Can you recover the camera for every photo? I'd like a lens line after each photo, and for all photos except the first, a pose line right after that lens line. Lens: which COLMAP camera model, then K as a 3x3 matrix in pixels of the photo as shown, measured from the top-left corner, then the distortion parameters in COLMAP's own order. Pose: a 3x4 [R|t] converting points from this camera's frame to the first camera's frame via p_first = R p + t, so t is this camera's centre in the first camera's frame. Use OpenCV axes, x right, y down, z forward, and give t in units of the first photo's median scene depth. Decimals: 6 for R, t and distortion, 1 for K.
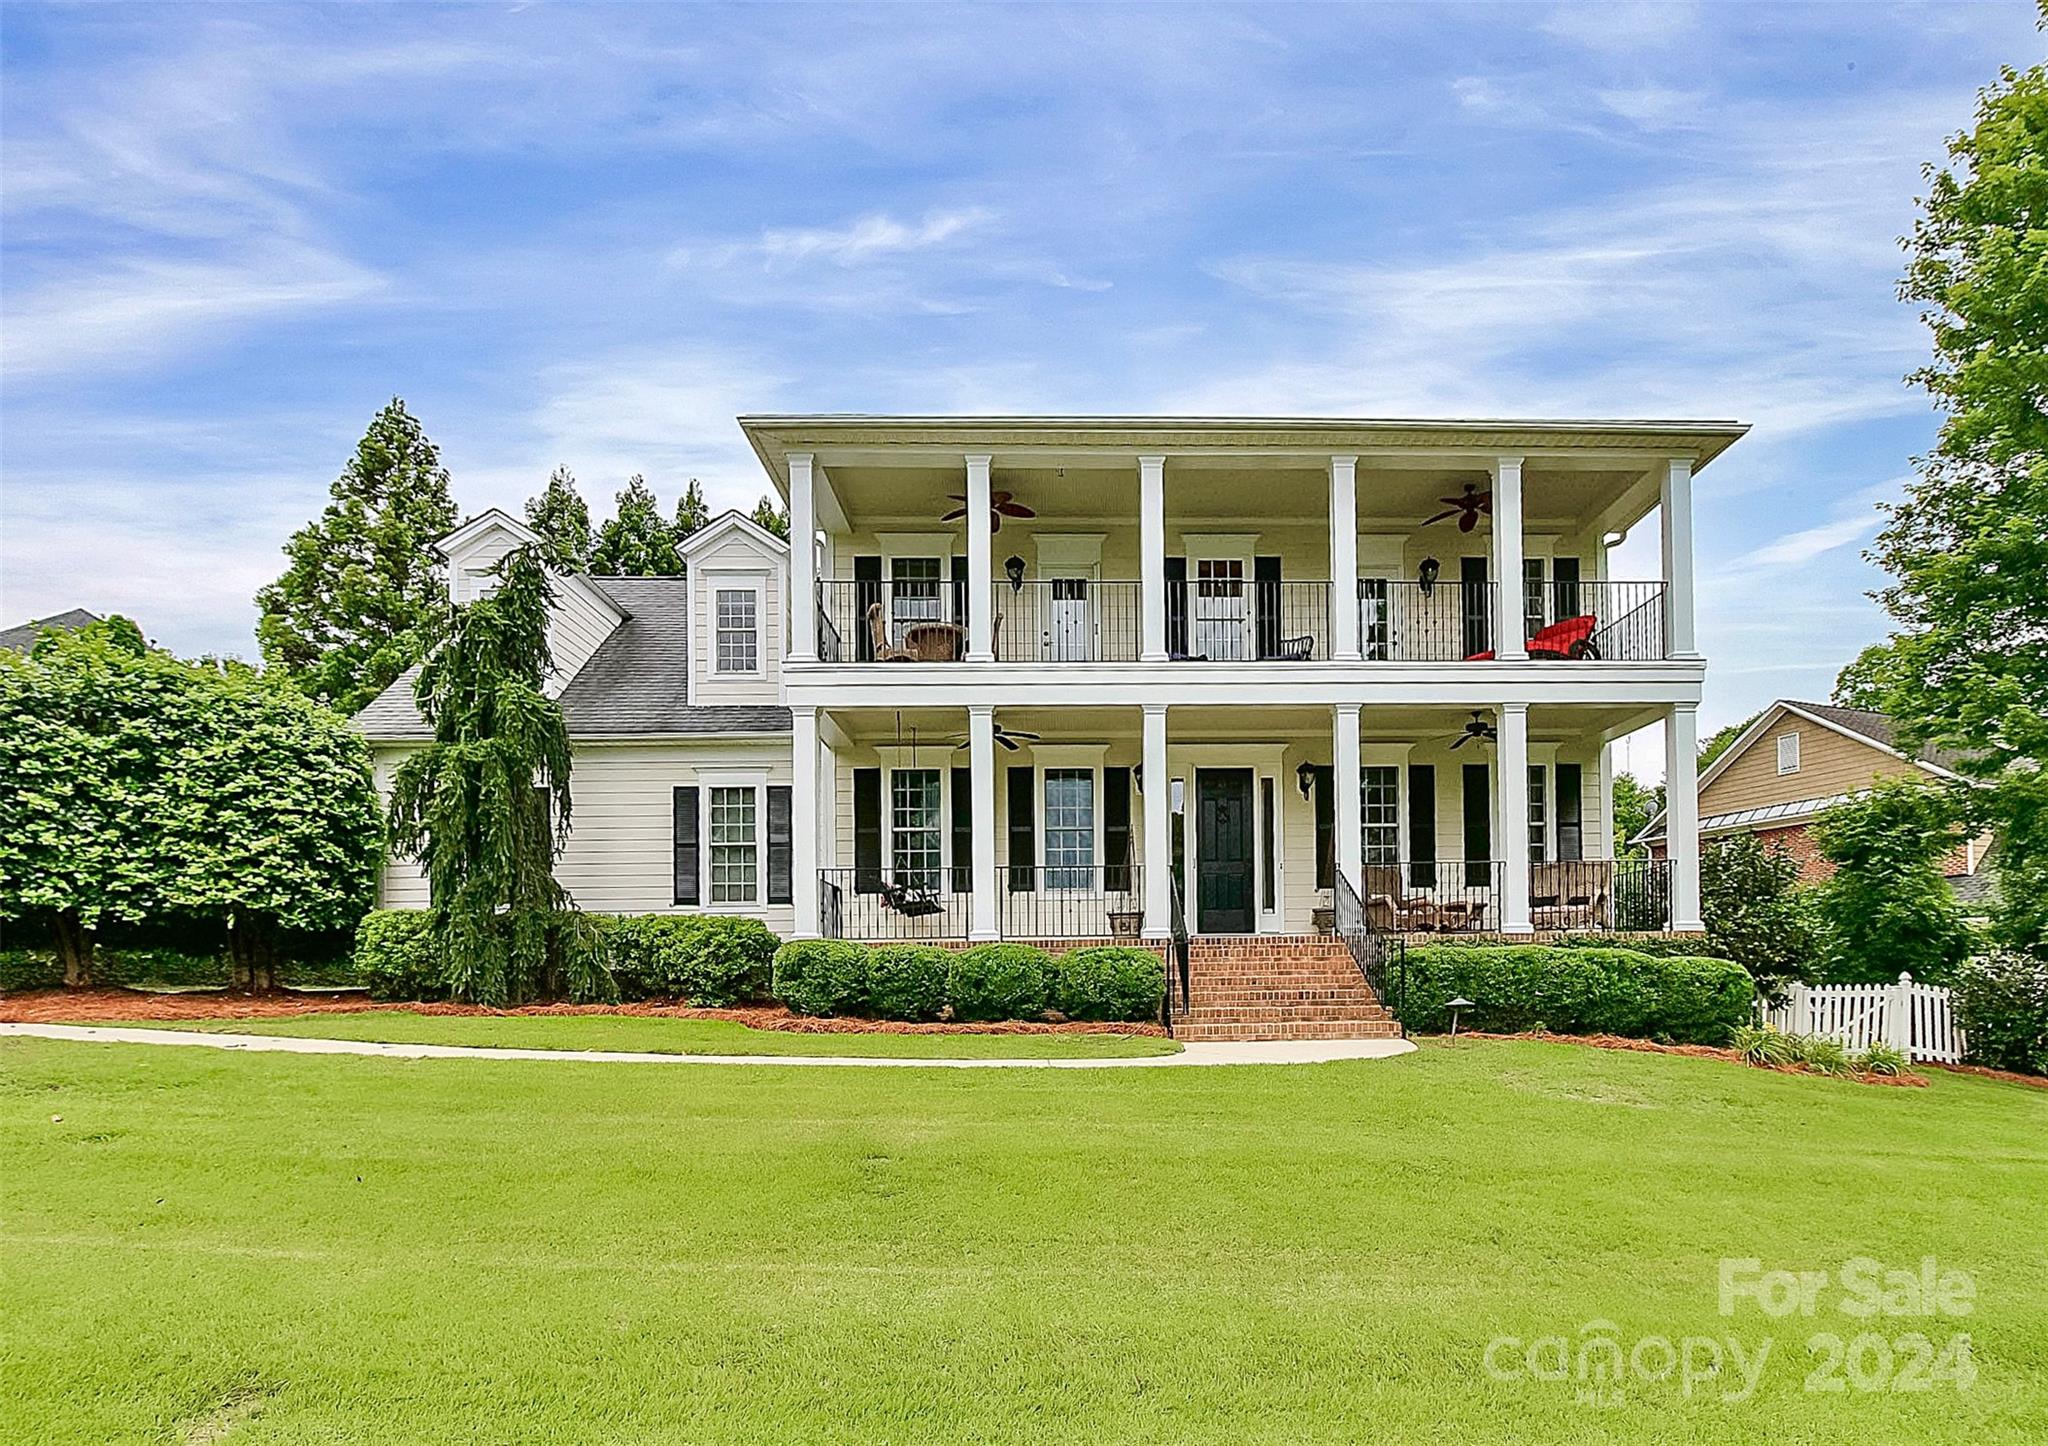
lens RADIAL K [[969.7, 0, 1024.0], [0, 969.7, 723.0], [0, 0, 1]] dist [-0.014378, -0.000914]
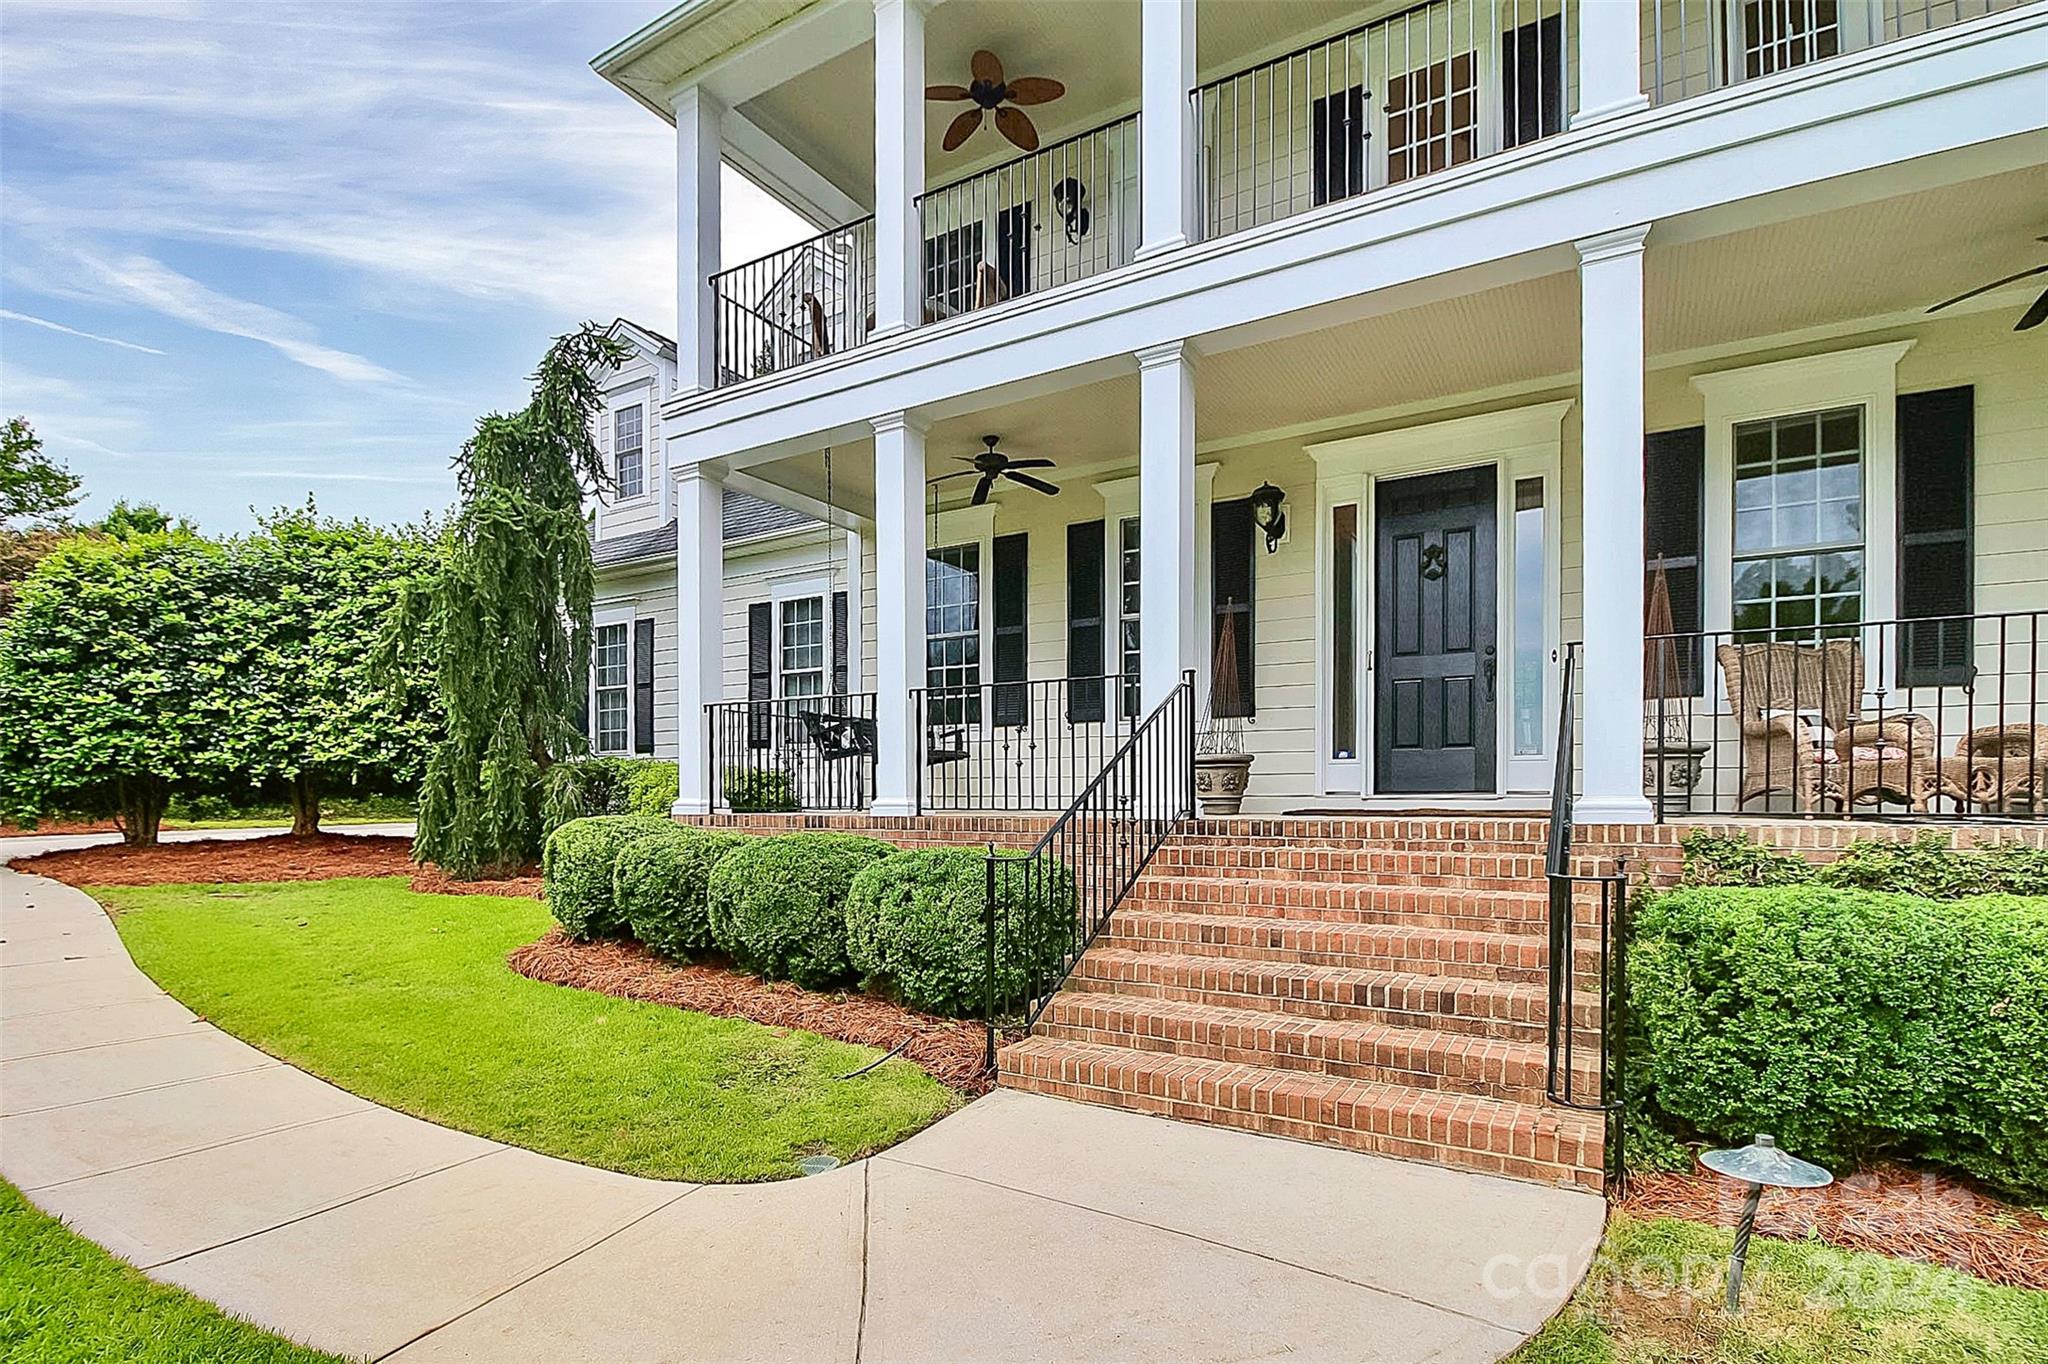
lens RADIAL K [[964.8, 0, 1024.0], [0, 964.8, 682.0], [0, 0, 1]] dist [-0.023267, -0.000520]
pose [[0.875521, -0.048299, -0.480760, 0.269137], [0.117377, 0.986446, 0.114656, 0.076673], [0.468706, -0.156814, 0.869324, 0.474553]]
